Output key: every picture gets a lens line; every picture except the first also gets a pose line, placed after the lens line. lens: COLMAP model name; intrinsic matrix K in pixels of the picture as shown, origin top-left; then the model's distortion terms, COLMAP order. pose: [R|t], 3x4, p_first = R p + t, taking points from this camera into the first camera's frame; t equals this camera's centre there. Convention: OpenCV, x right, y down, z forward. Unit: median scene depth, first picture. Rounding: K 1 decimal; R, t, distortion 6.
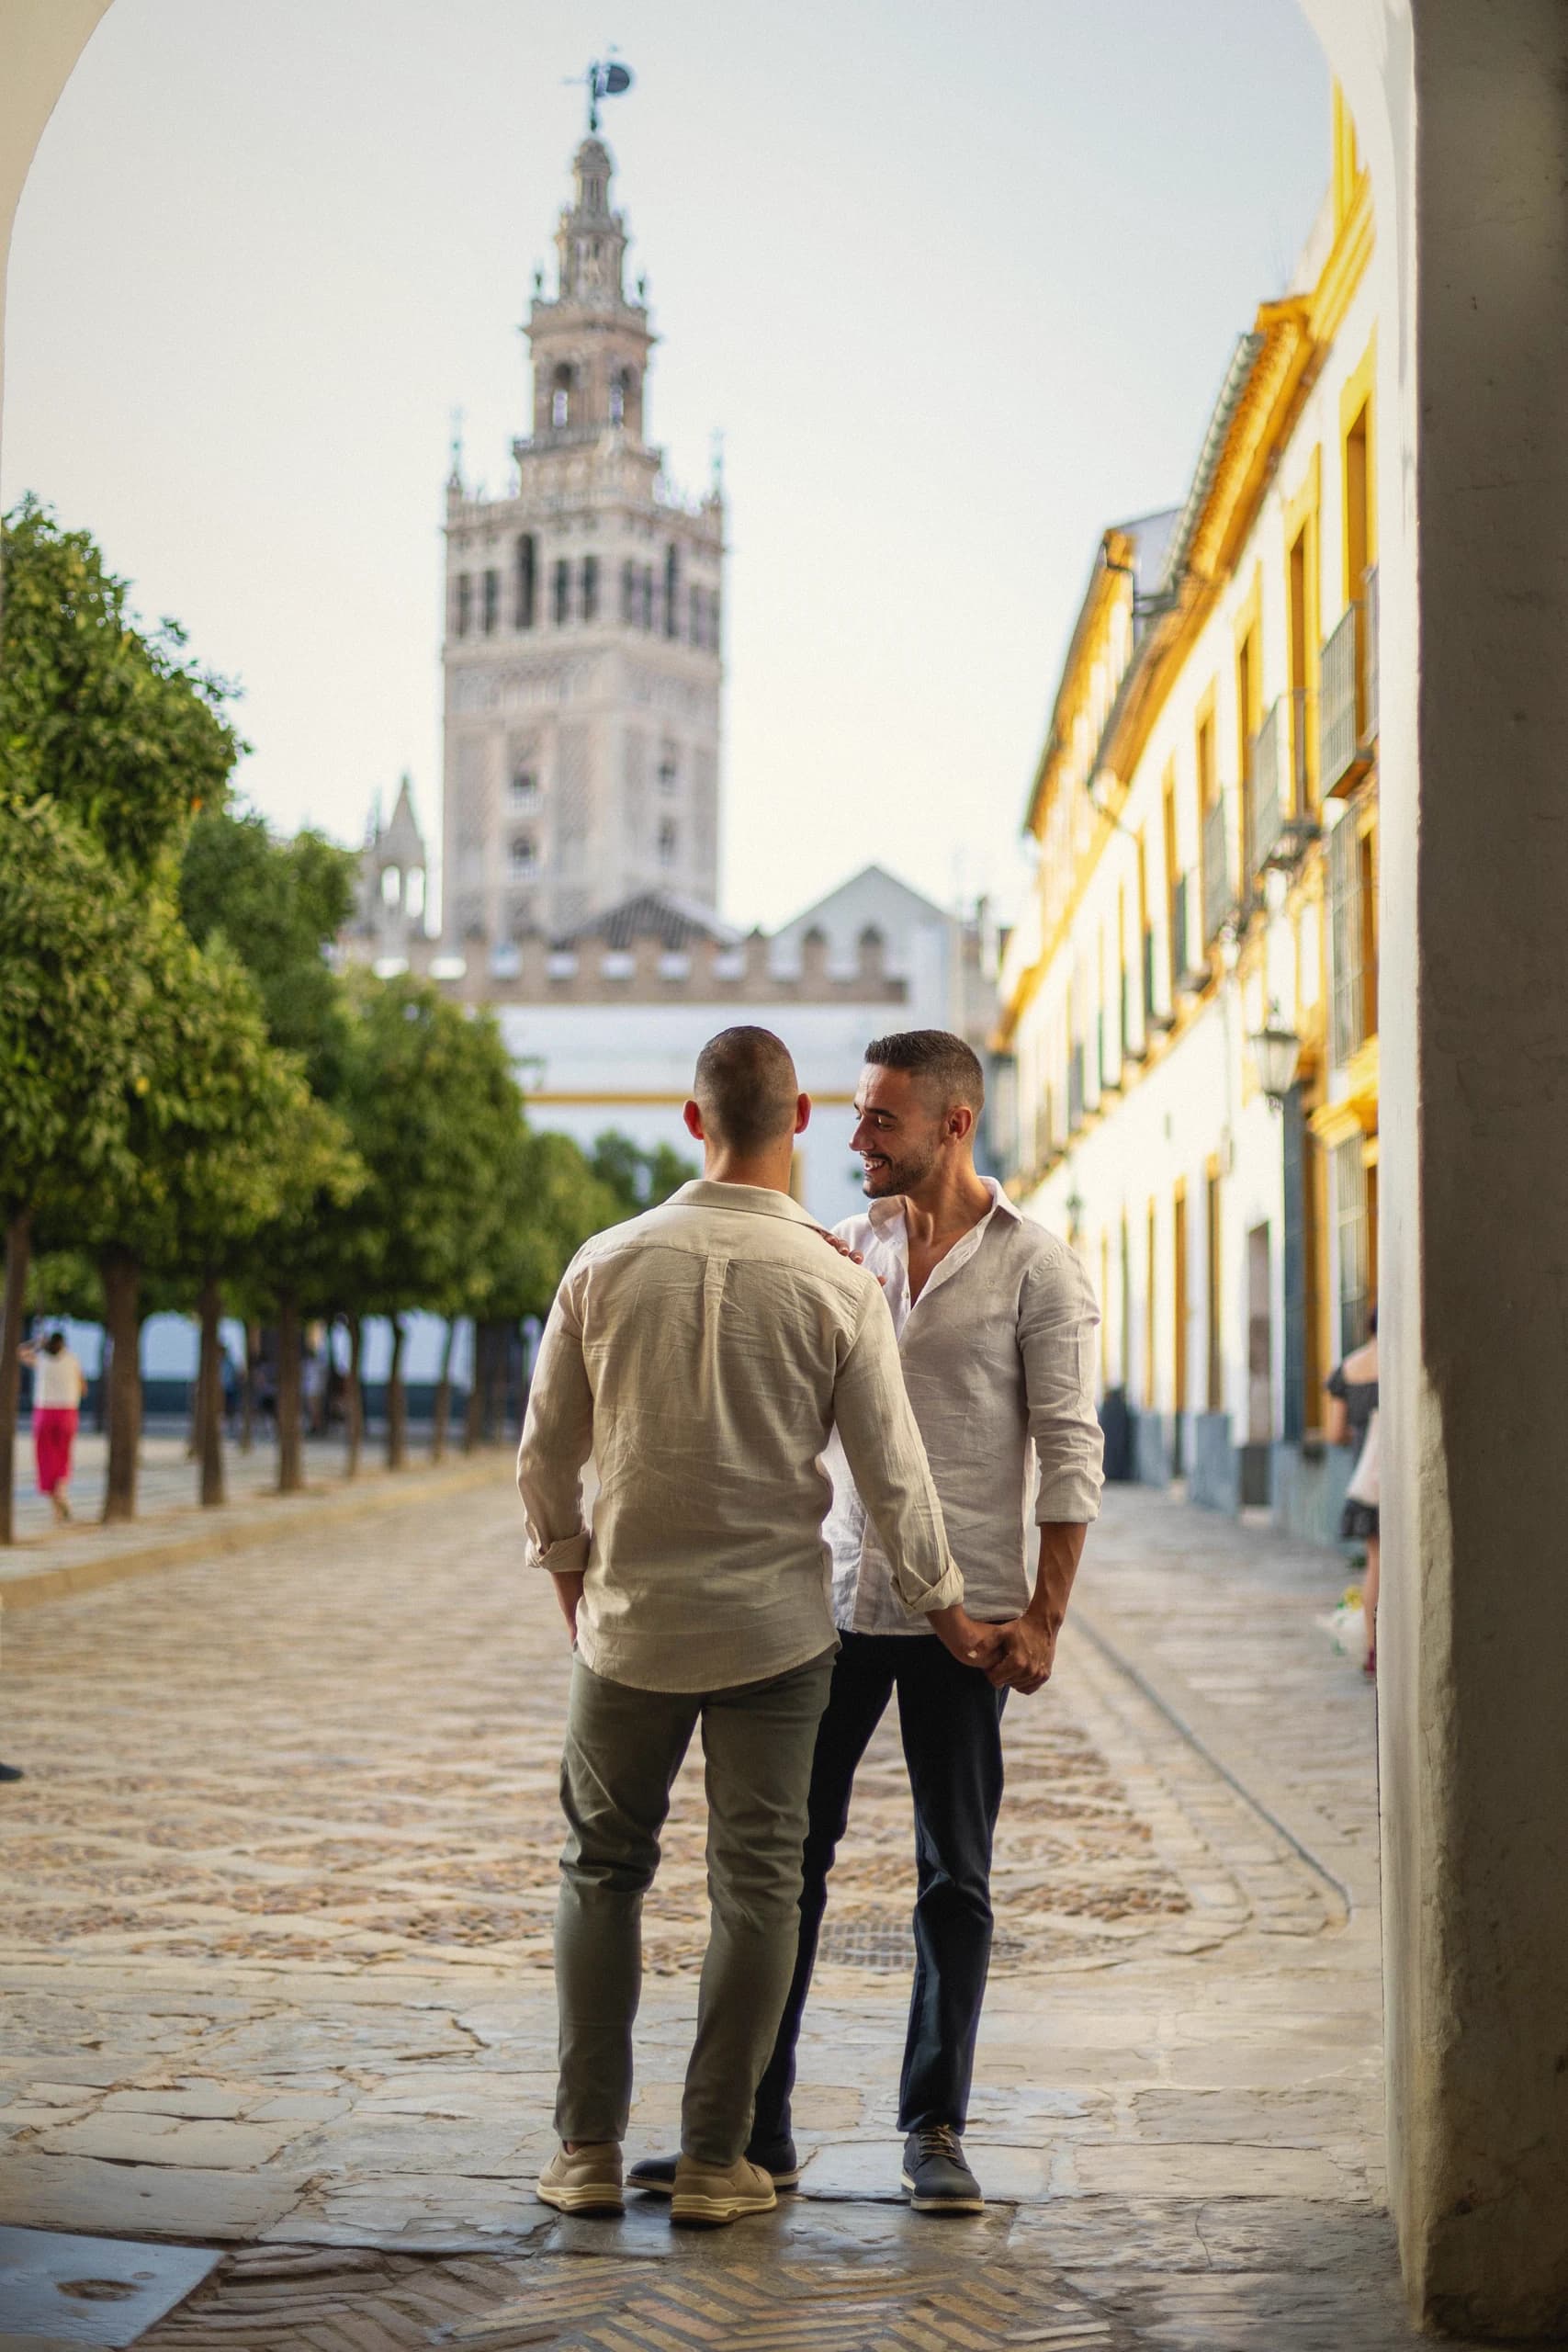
lens RADIAL K [[3551.0, 0, 838.4], [0, 3551.0, 1226.2], [0, 0, 1]] dist [-0.051136, 0.000000]
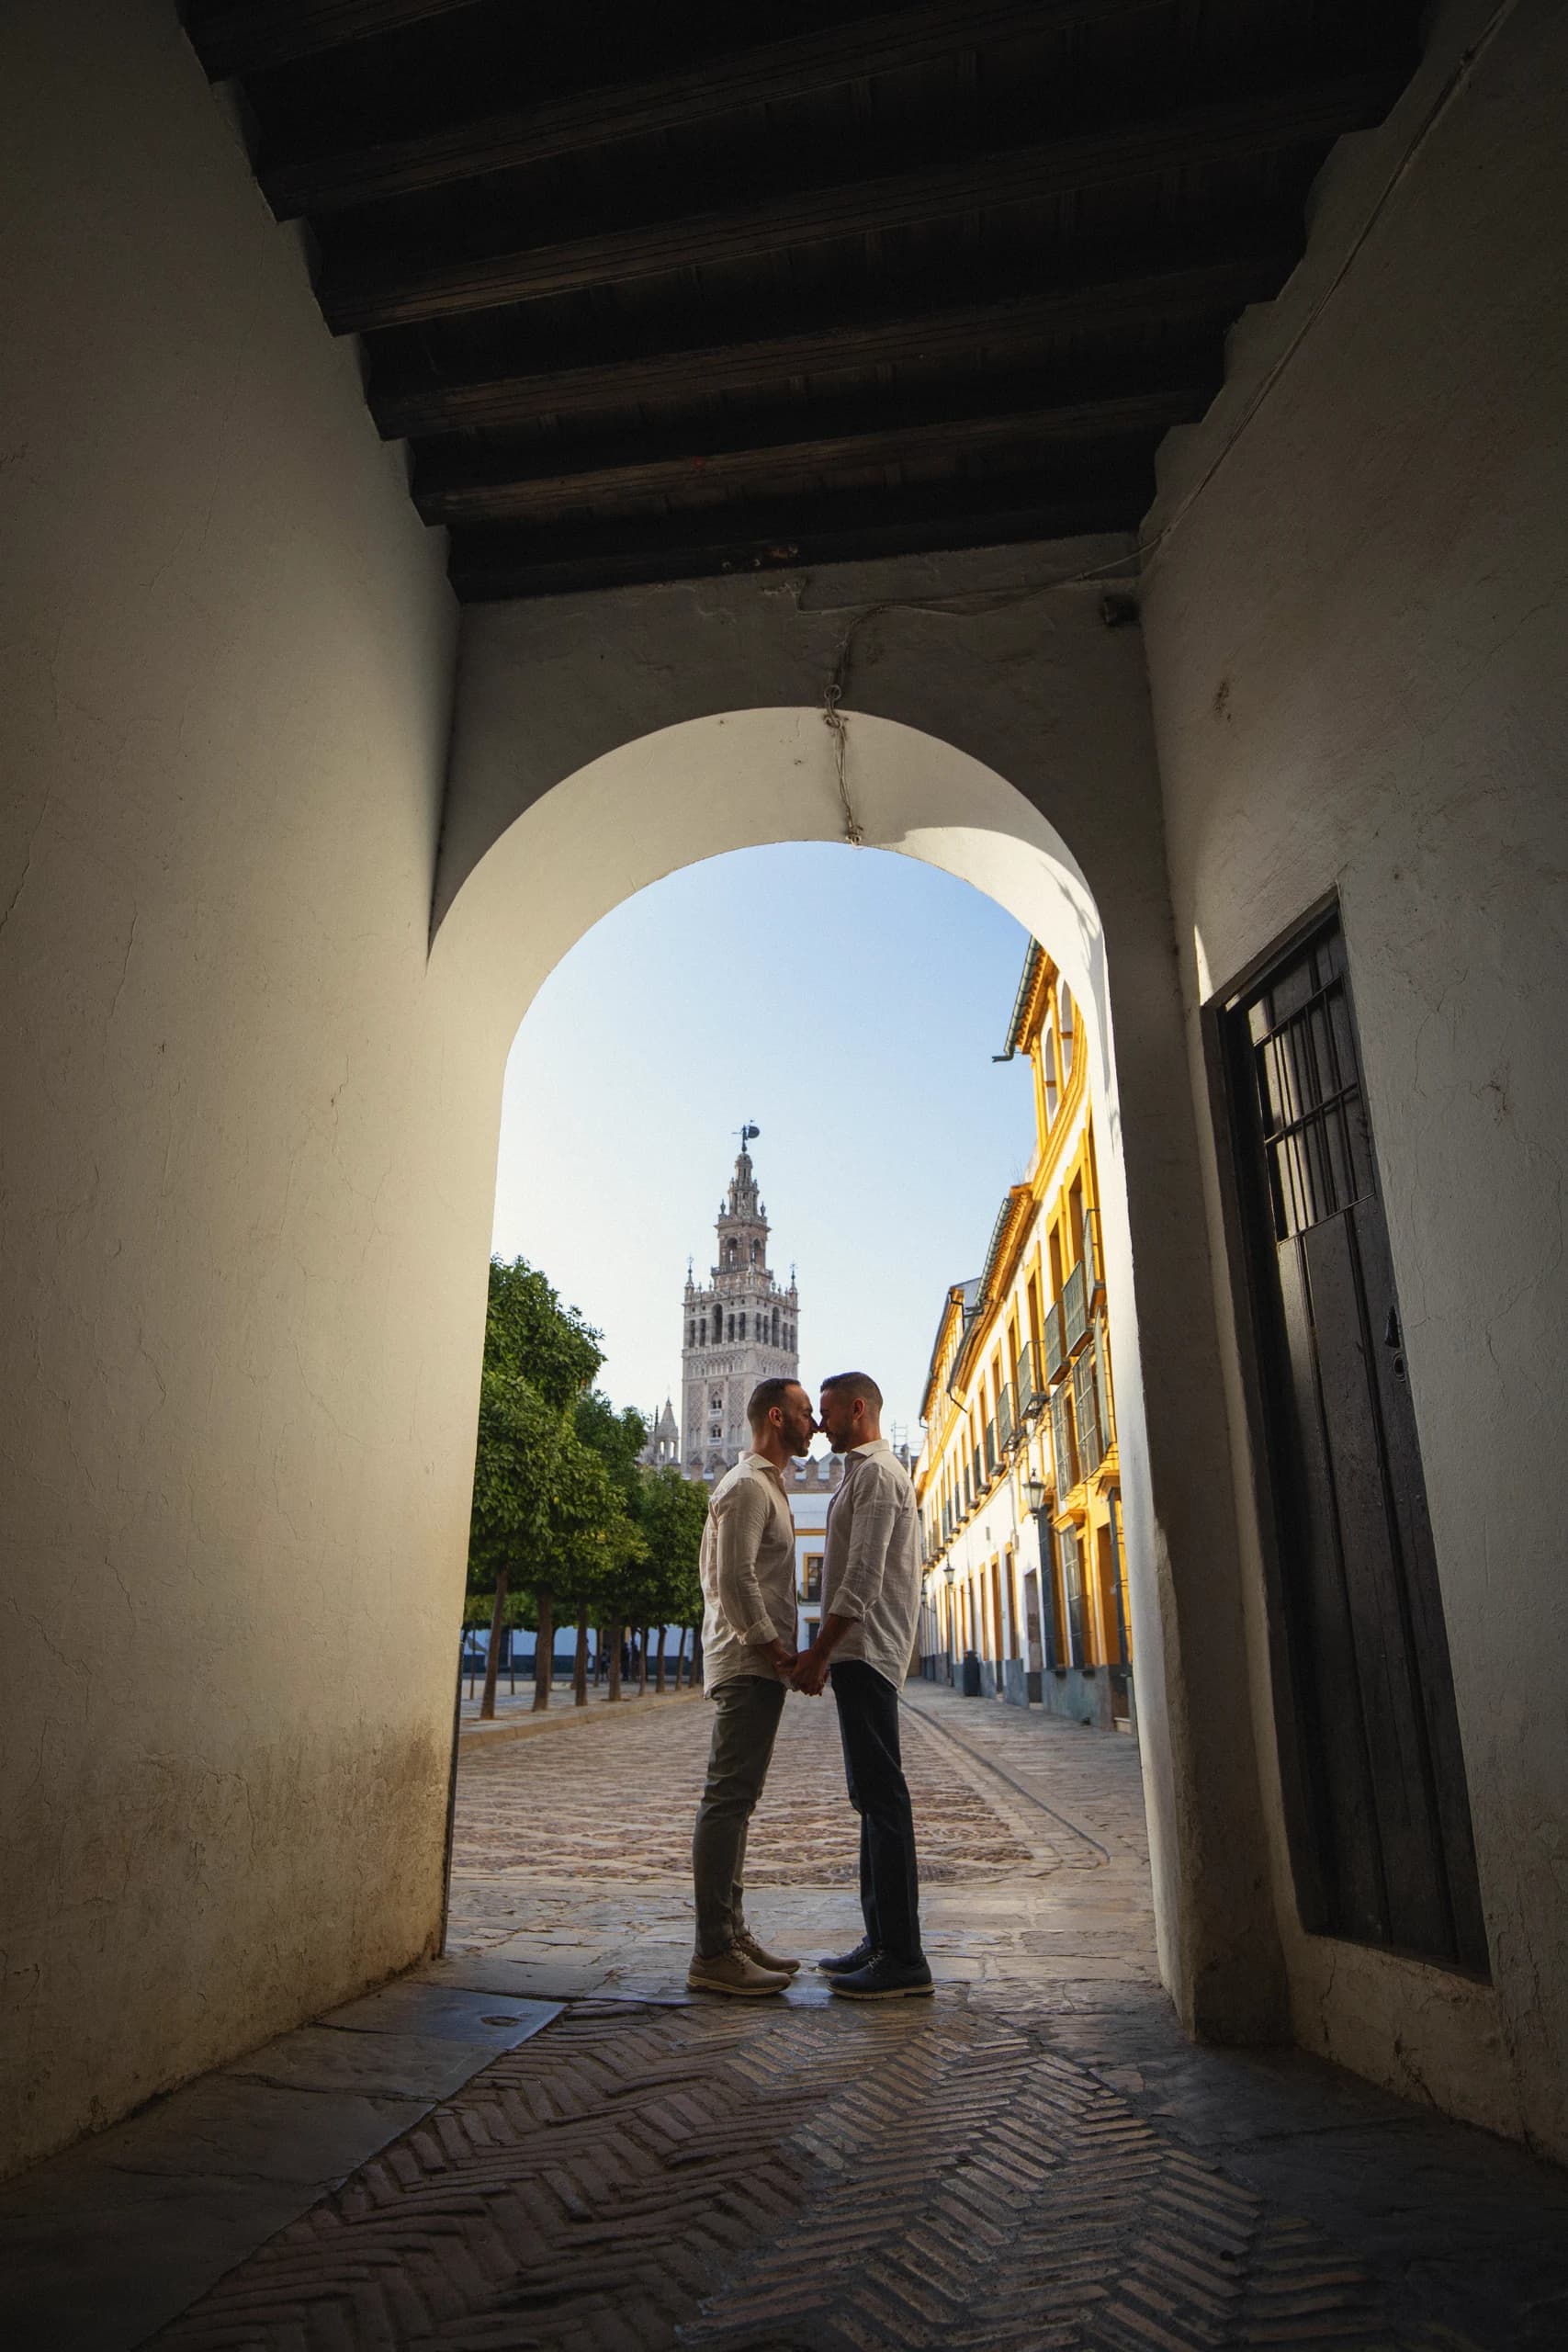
lens RADIAL K [[1420.1, 0, 780.1], [0, 1420.1, 1167.9], [0, 0, 1]] dist [-0.017444, 0.000570]
pose [[0.998990, -0.019569, -0.040440, -0.003554], [0.006963, 0.956710, -0.290959, 0.017621], [0.044384, 0.290384, 0.955880, 0.028359]]
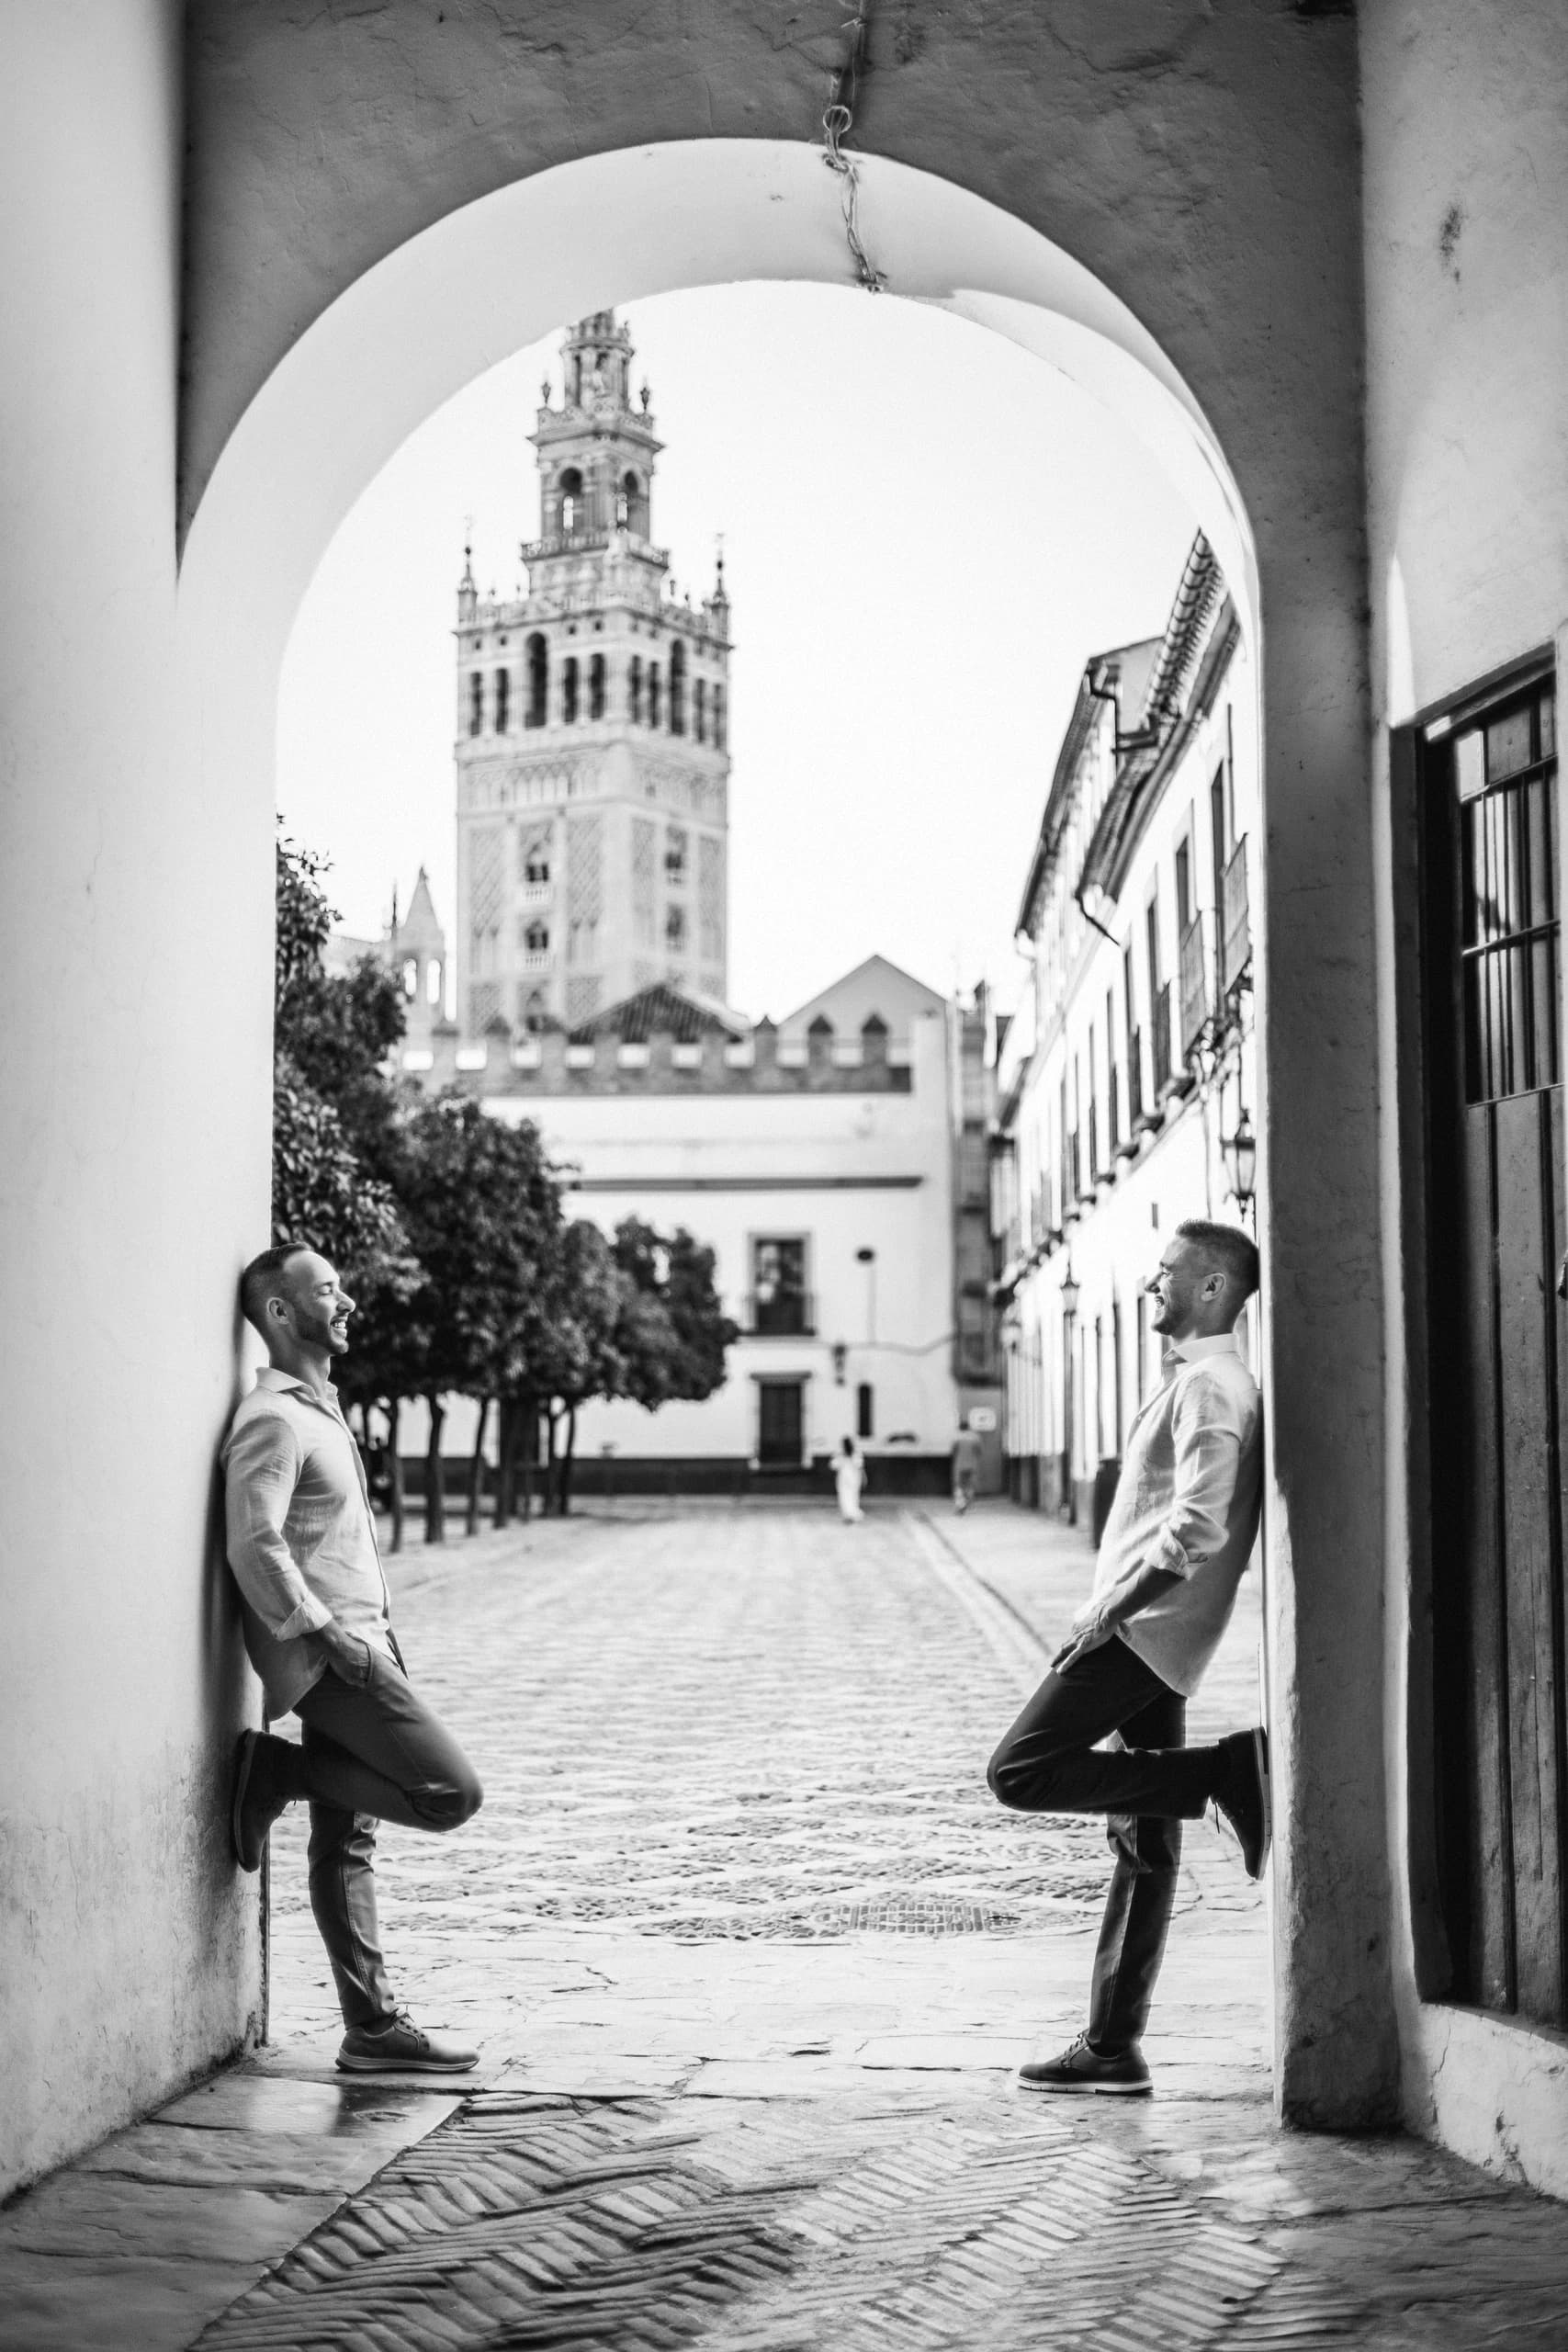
lens RADIAL K [[3551.0, 0, 778.6], [0, 3551.0, 1169.3], [0, 0, 1]] dist [-0.051136, 0.000000]
pose [[0.999794, -0.010727, -0.017246, -0.003634], [0.010131, 0.999360, -0.034295, -0.008928], [0.017603, 0.034113, 0.999263, -0.107174]]
